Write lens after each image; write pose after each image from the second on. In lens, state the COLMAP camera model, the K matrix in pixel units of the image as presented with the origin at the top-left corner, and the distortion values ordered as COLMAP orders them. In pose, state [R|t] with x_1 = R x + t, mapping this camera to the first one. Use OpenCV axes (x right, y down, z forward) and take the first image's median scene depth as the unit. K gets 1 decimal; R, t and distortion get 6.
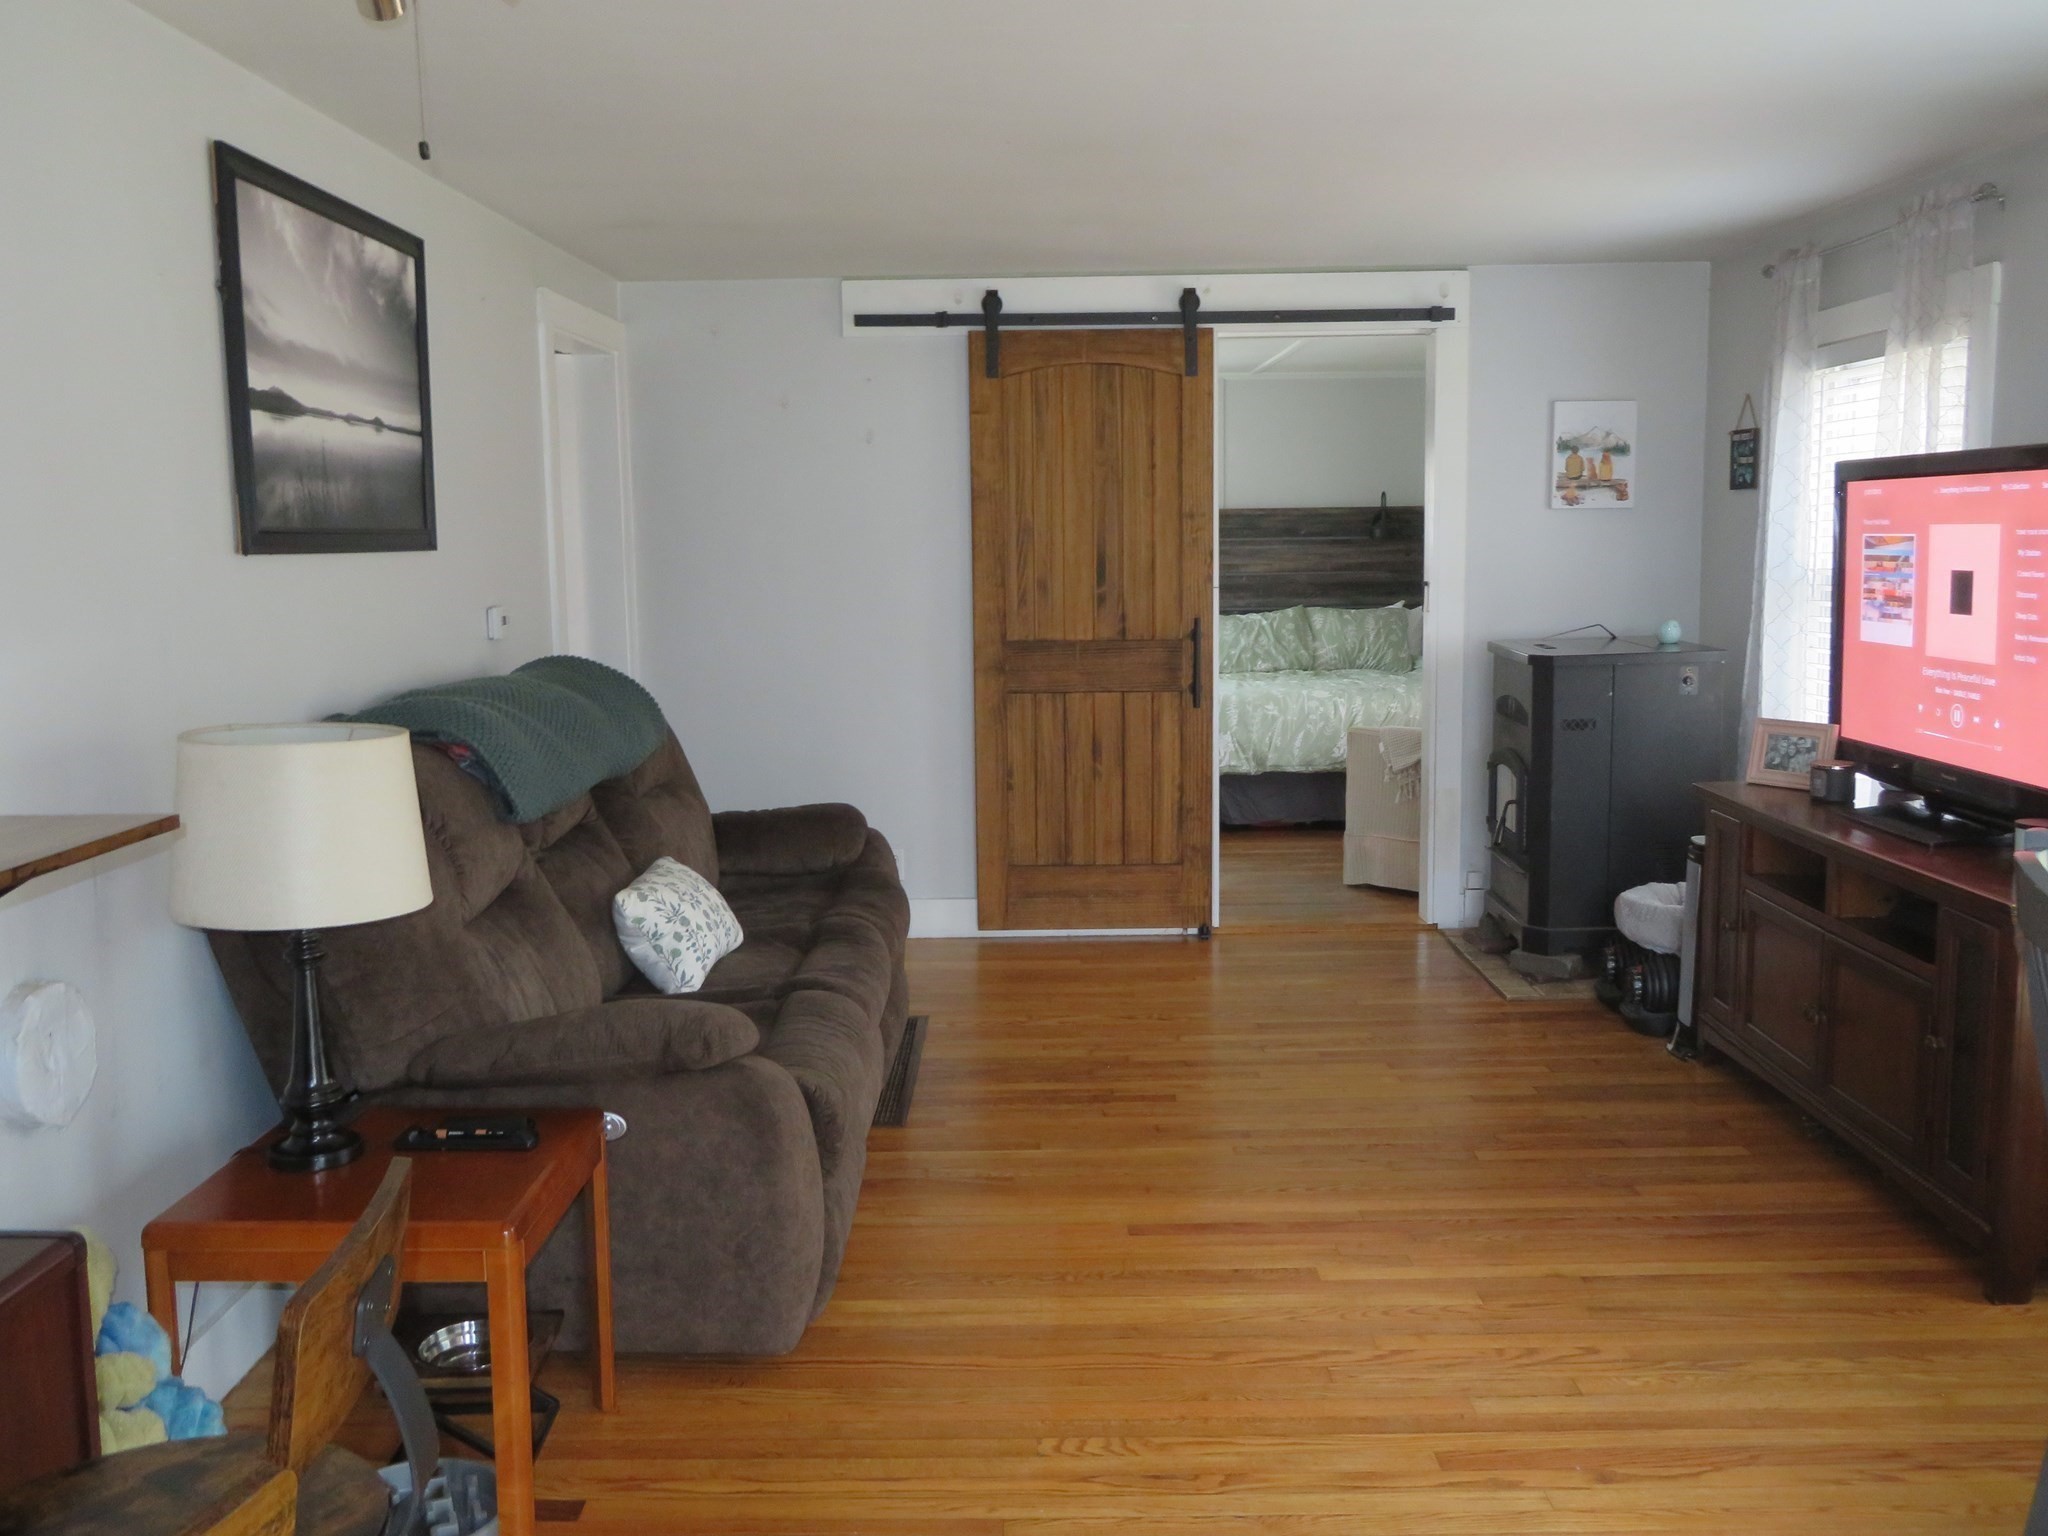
lens RADIAL K [[1777.0, 0, 1024.0], [0, 1777.0, 768.0], [0, 0, 1]] dist [0.024700, -0.000752]
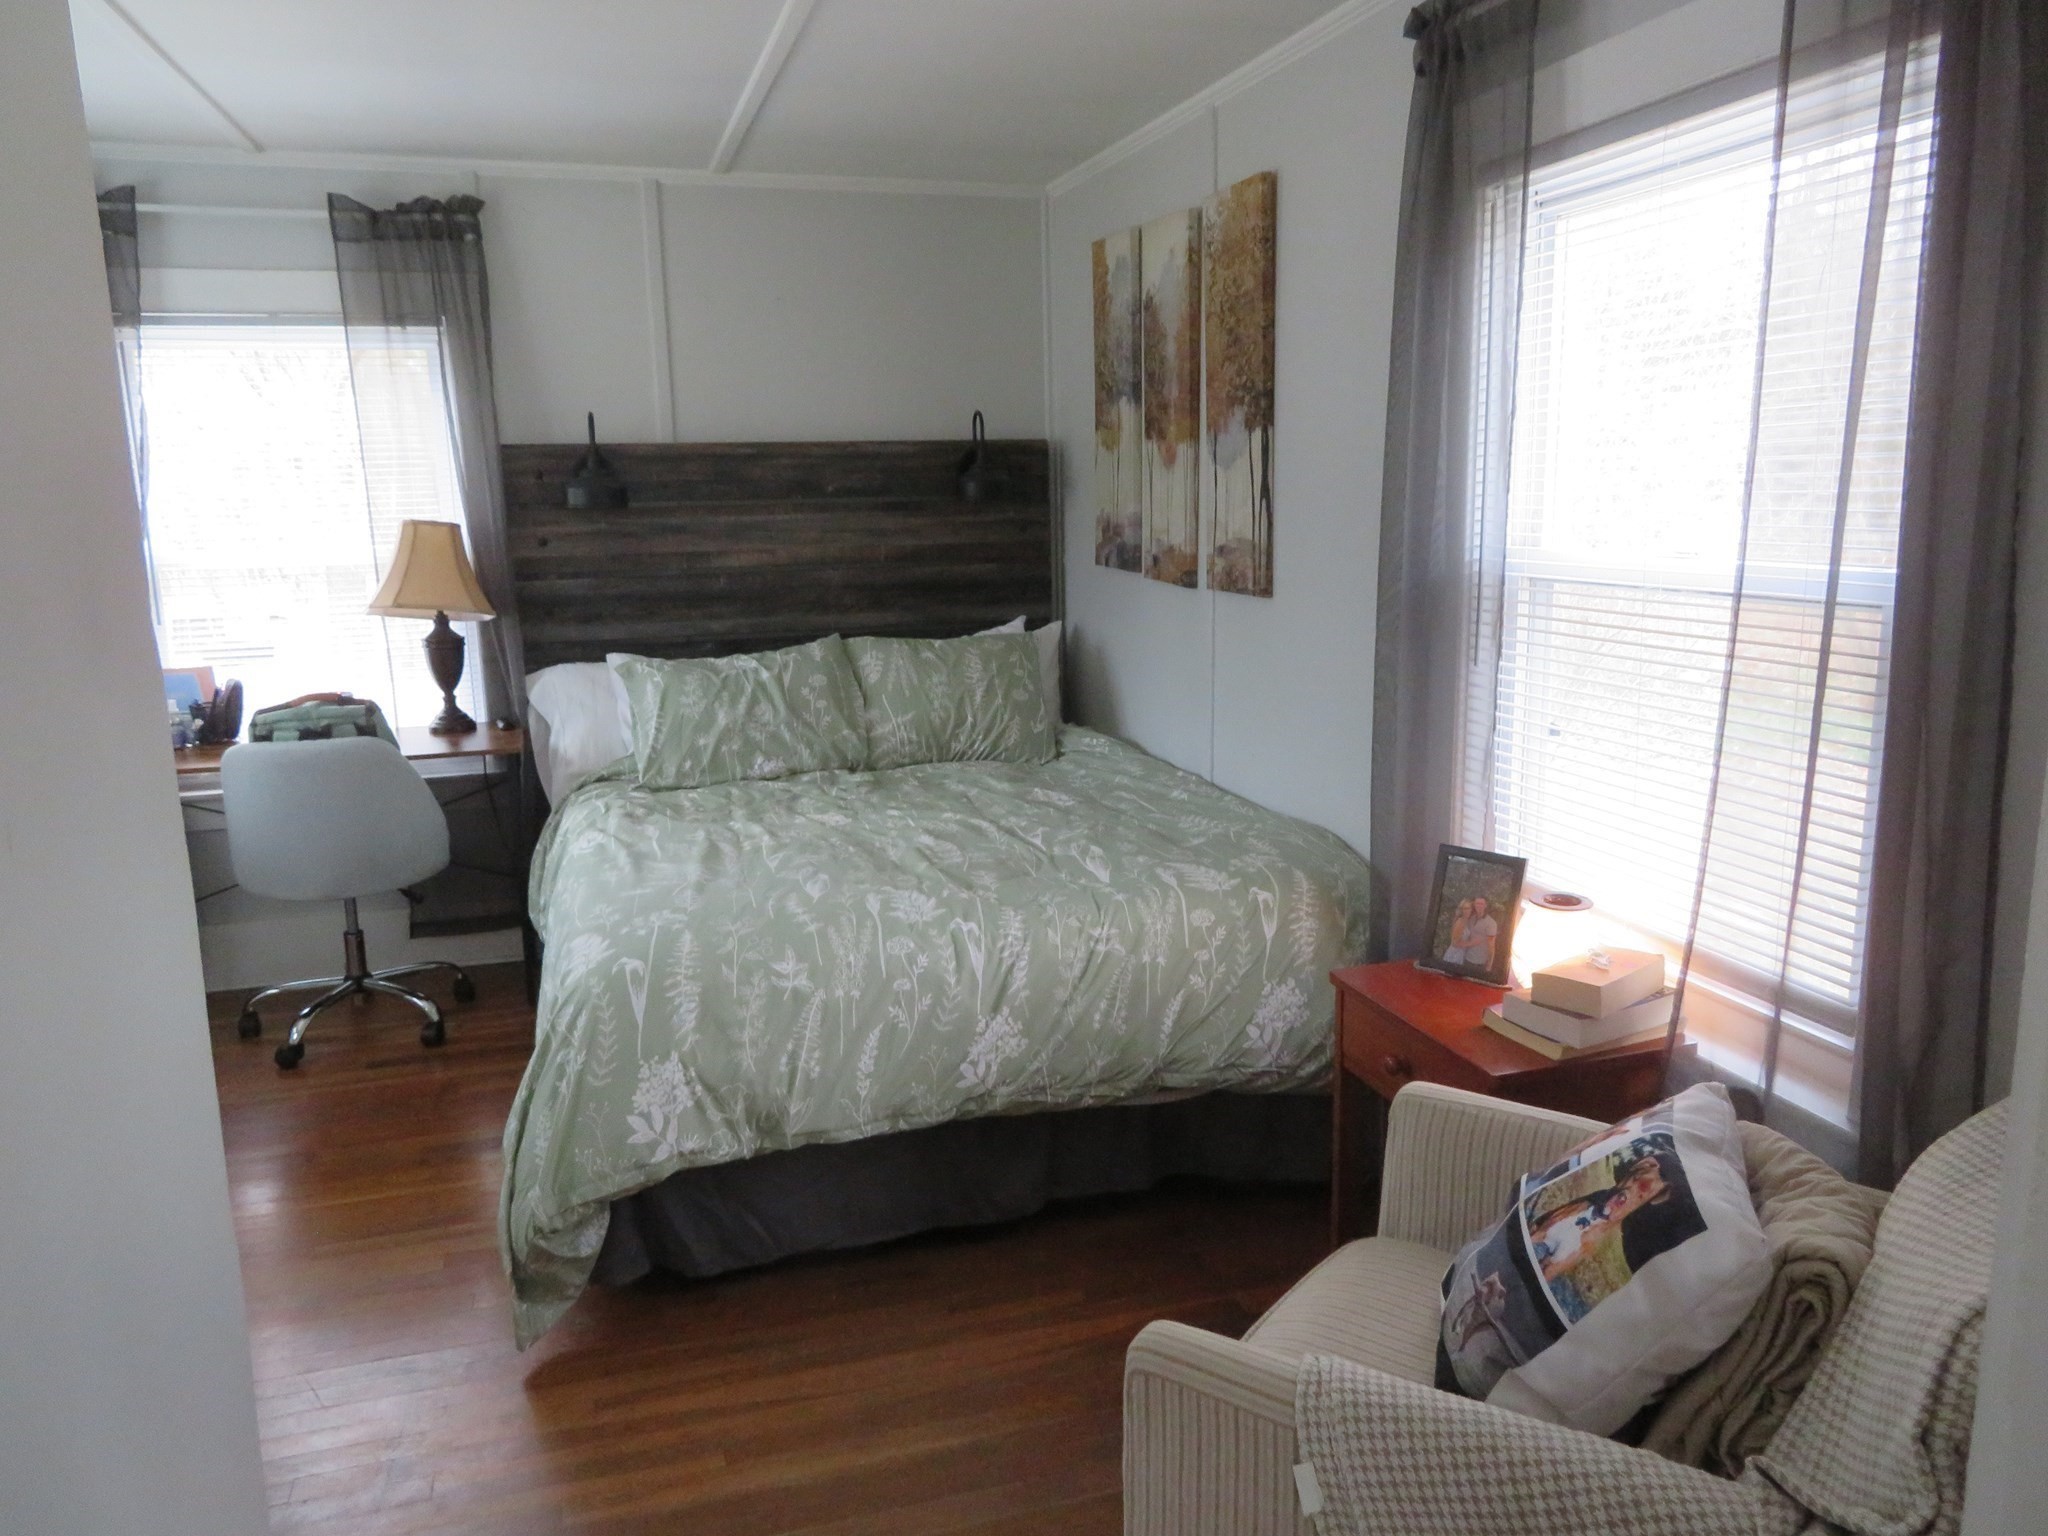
lens RADIAL K [[1496.4, 0, 1034.7], [0, 1496.4, 776.9], [0, 0, 1]] dist [0.001320, 0.006140]
pose [[0.954178, -0.060726, 0.293012, 0.084025], [0.043508, 0.996941, 0.064931, -0.077652], [-0.296058, -0.049207, 0.953902, 0.586369]]
